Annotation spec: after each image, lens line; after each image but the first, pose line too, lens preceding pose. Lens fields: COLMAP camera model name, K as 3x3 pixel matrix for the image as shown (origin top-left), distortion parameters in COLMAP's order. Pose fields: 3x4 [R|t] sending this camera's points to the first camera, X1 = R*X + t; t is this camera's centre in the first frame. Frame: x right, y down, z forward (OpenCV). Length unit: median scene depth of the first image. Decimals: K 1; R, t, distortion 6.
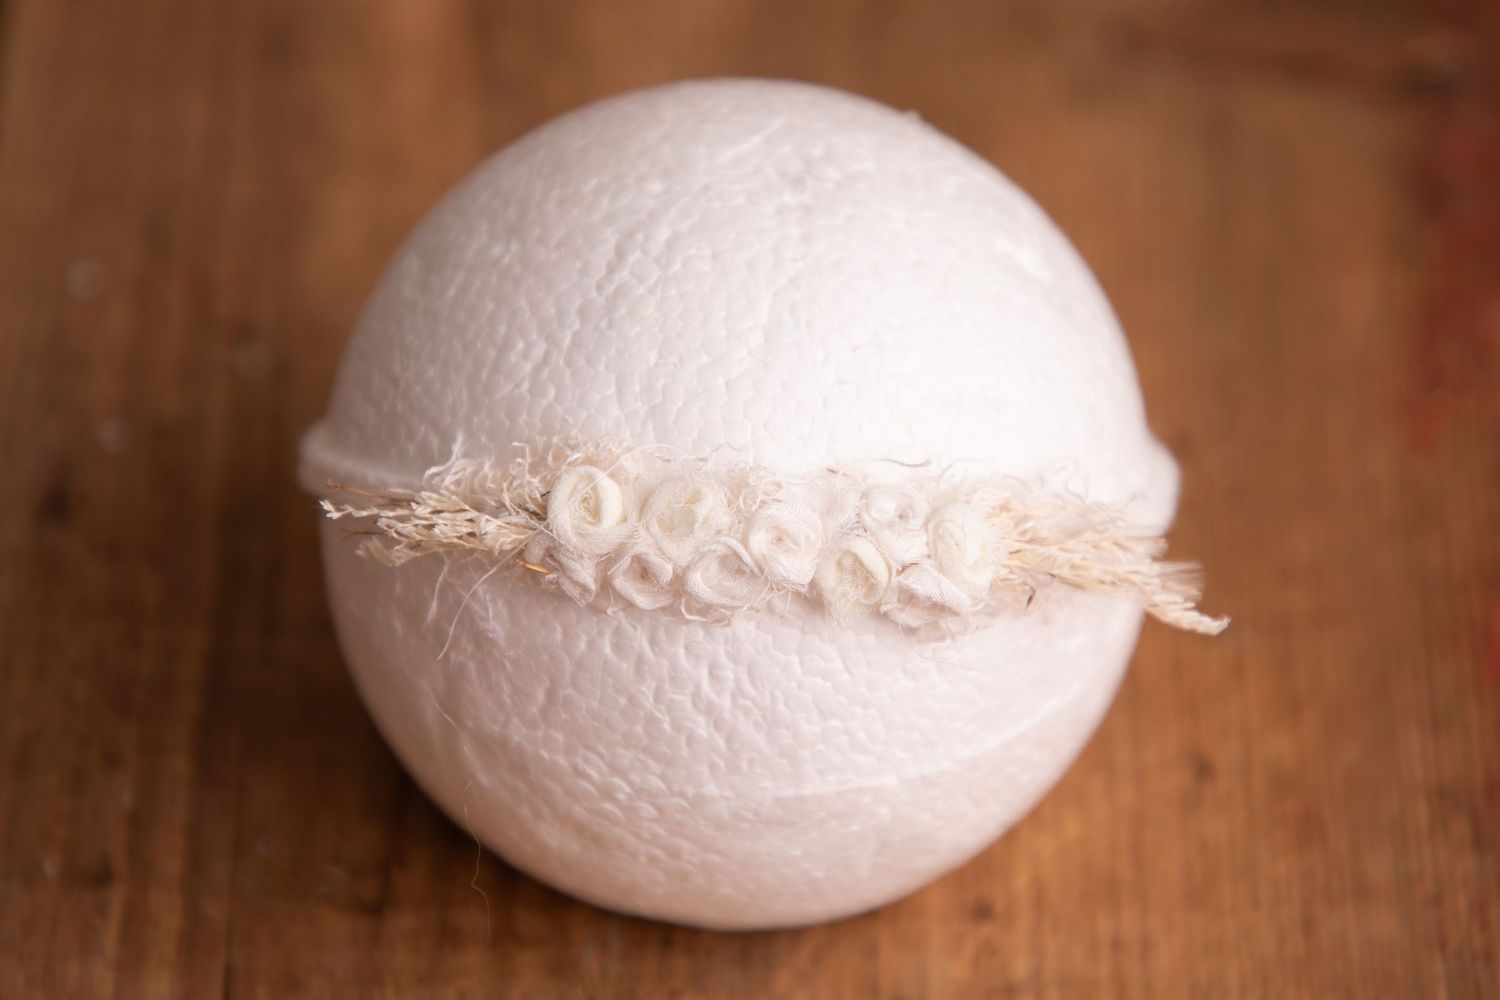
lens RADIAL K [[4523.1, 0, 732.1], [0, 4523.1, 553.0], [0, 0, 1]] dist [0.796081, 0.265485]
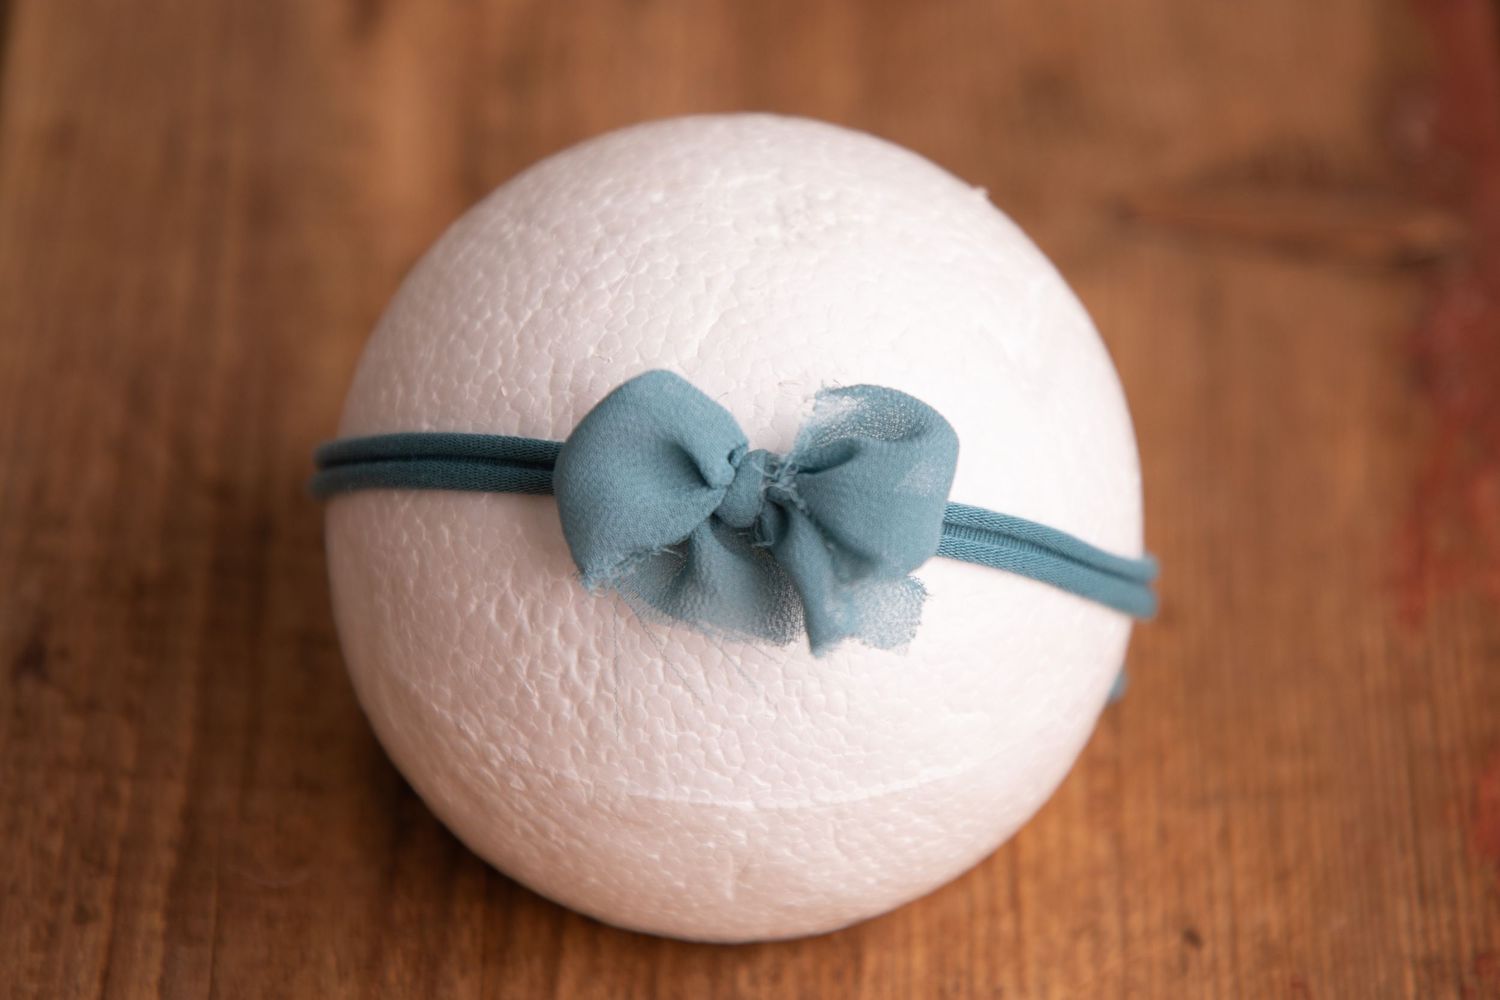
lens RADIAL K [[4523.1, 0, 732.1], [0, 4523.1, 553.0], [0, 0, 1]] dist [0.796081, 0.265485]
pose [[0.948321, 0.208759, -0.238970, 0.267080], [-0.217566, 0.975986, -0.010781, 0.006470], [0.230981, 0.062215, 0.970967, 0.003675]]
